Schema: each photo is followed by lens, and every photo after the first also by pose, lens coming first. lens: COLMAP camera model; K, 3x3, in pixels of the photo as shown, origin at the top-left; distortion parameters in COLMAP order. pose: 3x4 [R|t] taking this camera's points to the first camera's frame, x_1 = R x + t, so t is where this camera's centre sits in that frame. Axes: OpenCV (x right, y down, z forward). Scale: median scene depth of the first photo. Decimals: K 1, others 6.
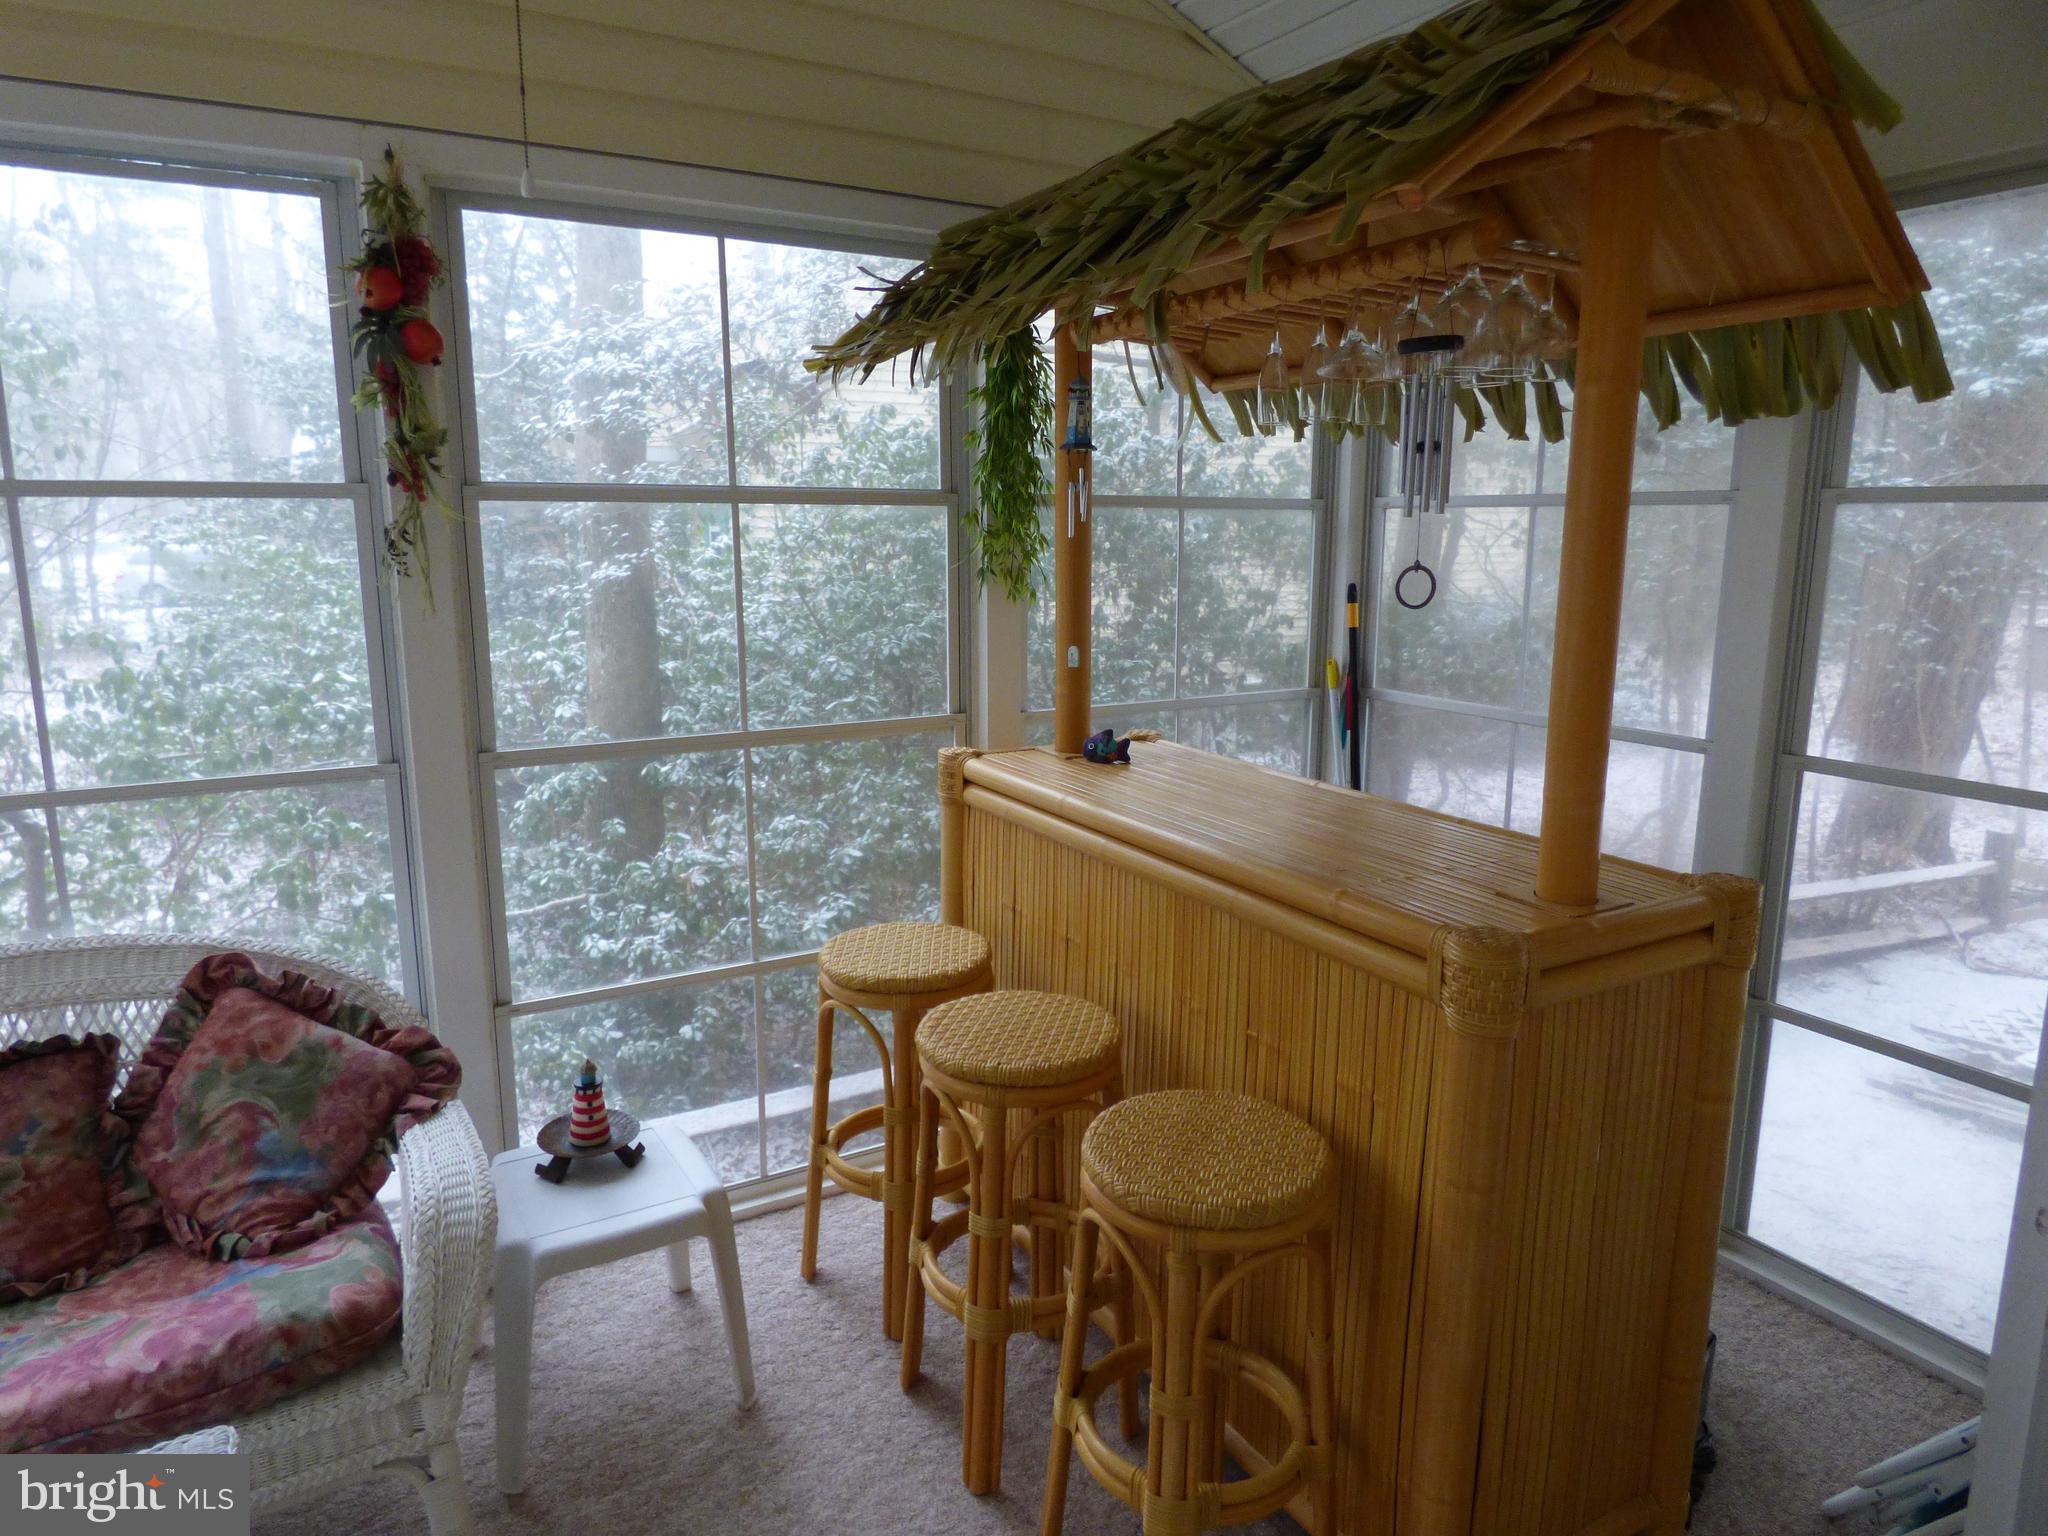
lens RADIAL K [[1245.5, 0, 1028.8], [0, 1245.5, 755.6], [0, 0, 1]] dist [-0.008685, 0.005481]
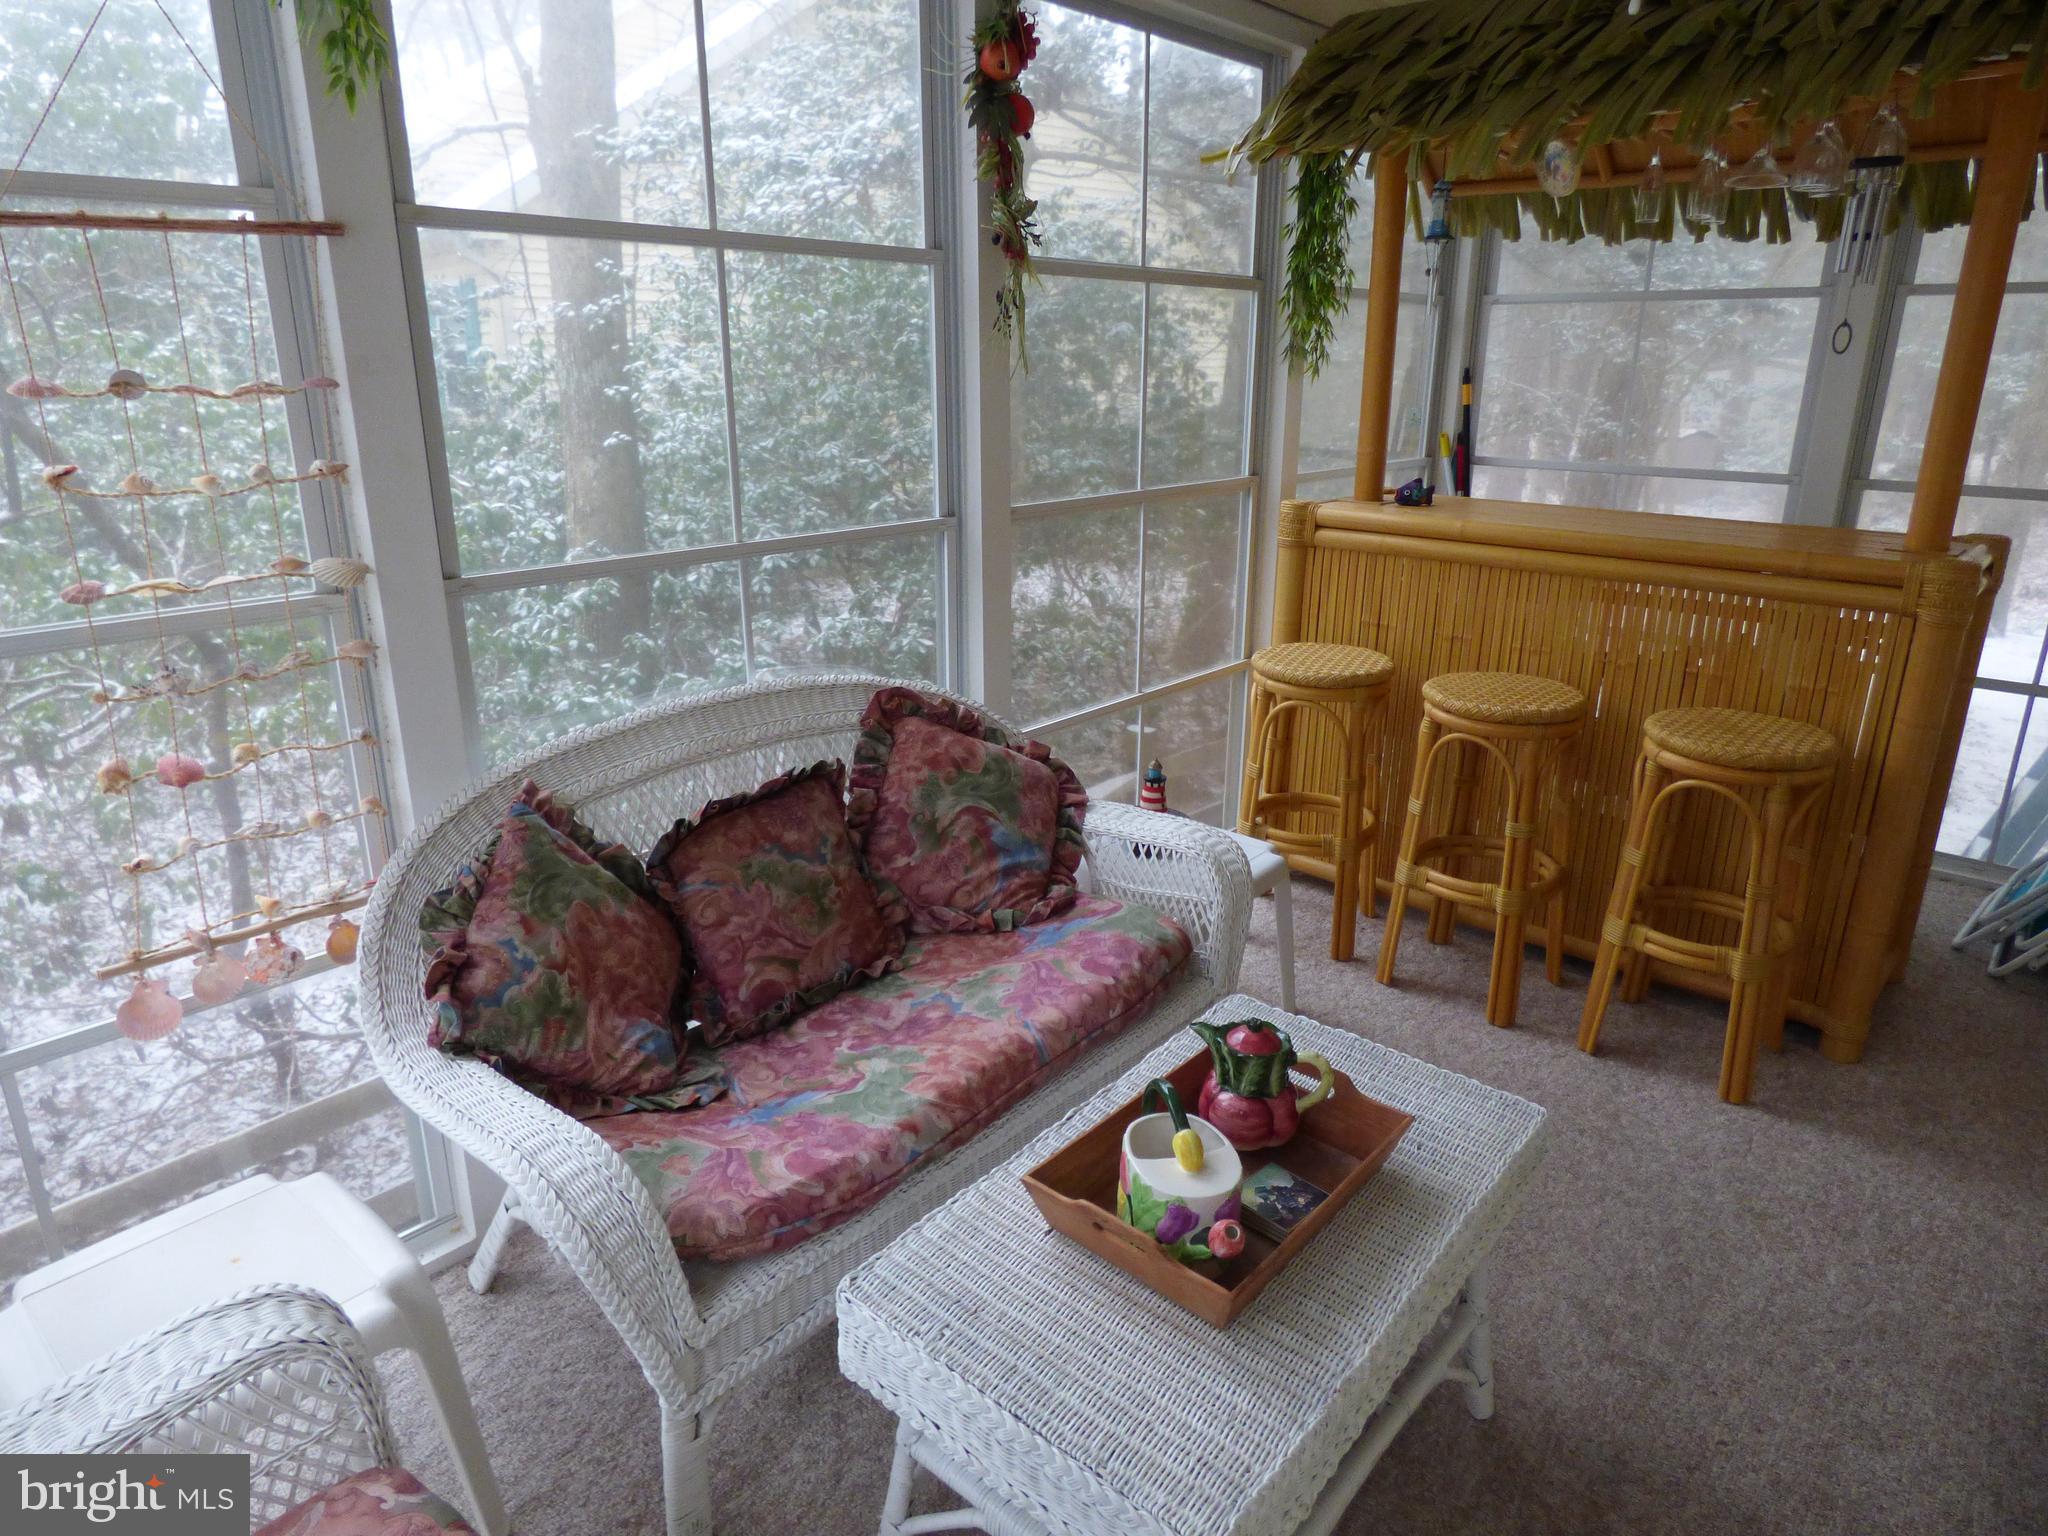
lens RADIAL K [[1245.5, 0, 1028.8], [0, 1245.5, 755.6], [0, 0, 1]] dist [-0.008685, 0.005481]
pose [[0.945000, -0.098218, 0.311973, -0.923328], [0.058599, 0.989255, 0.133943, 0.081771], [-0.321777, -0.108295, 0.940602, -0.089436]]
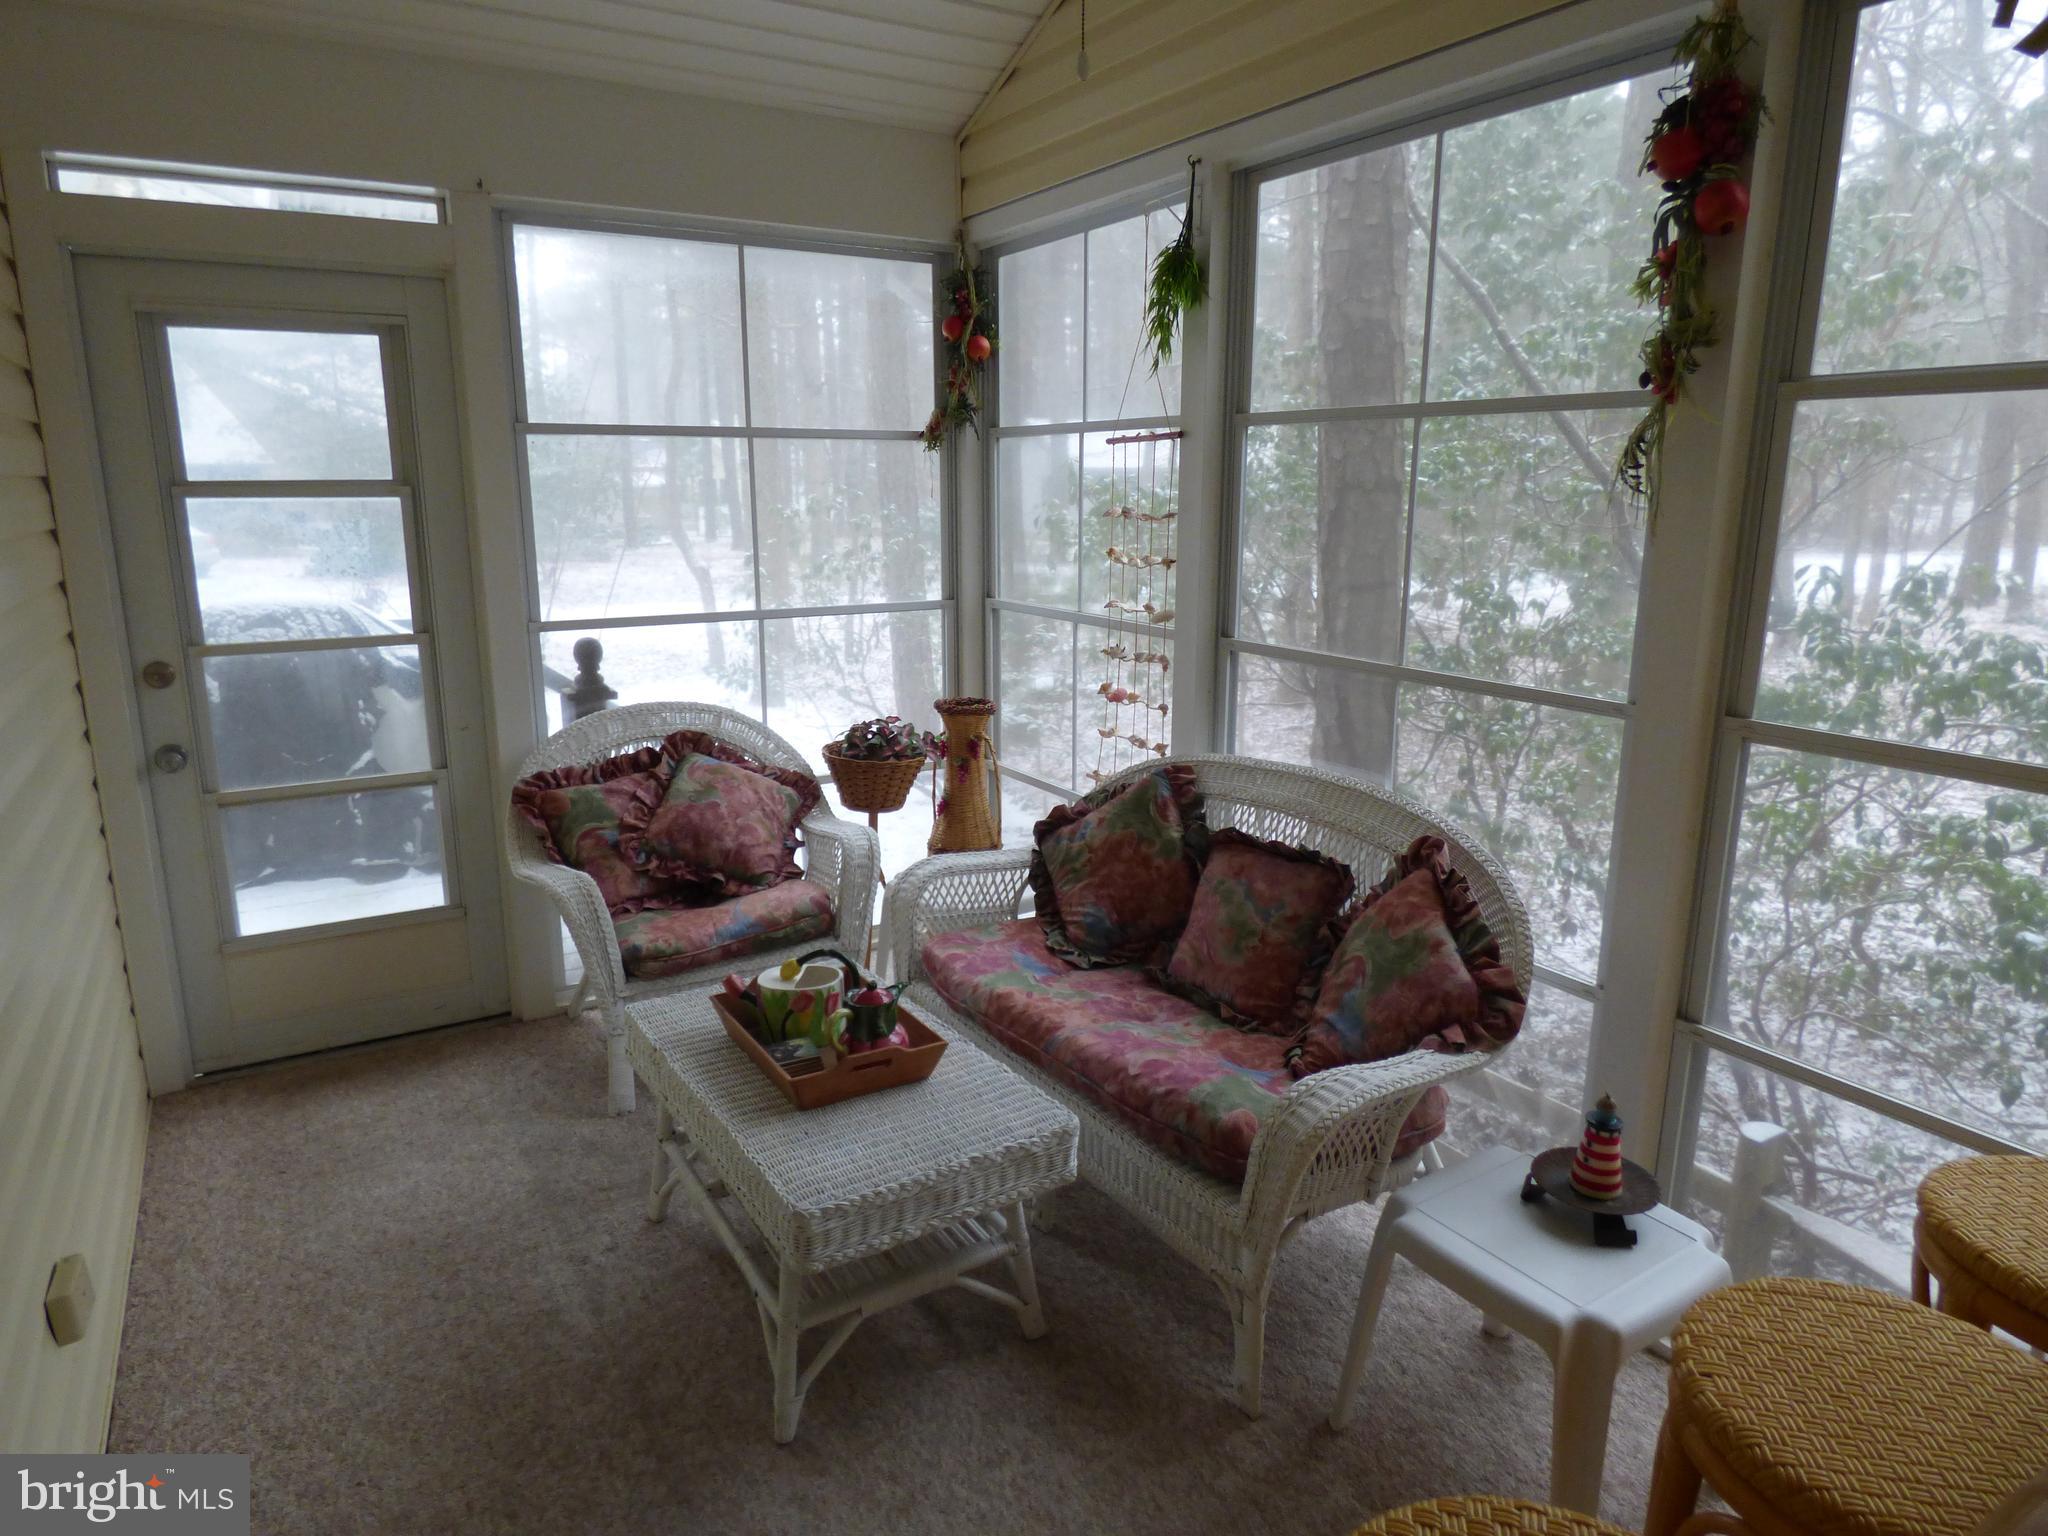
lens RADIAL K [[1217.8, 0, 1004.9], [0, 1217.8, 766.2], [0, 0, 1]] dist [-0.017153, -0.003807]
pose [[0.036453, 0.211816, -0.976630, 0.381509], [-0.206906, 0.957703, 0.199988, -0.036065], [0.977682, 0.194780, 0.078737, 0.568497]]
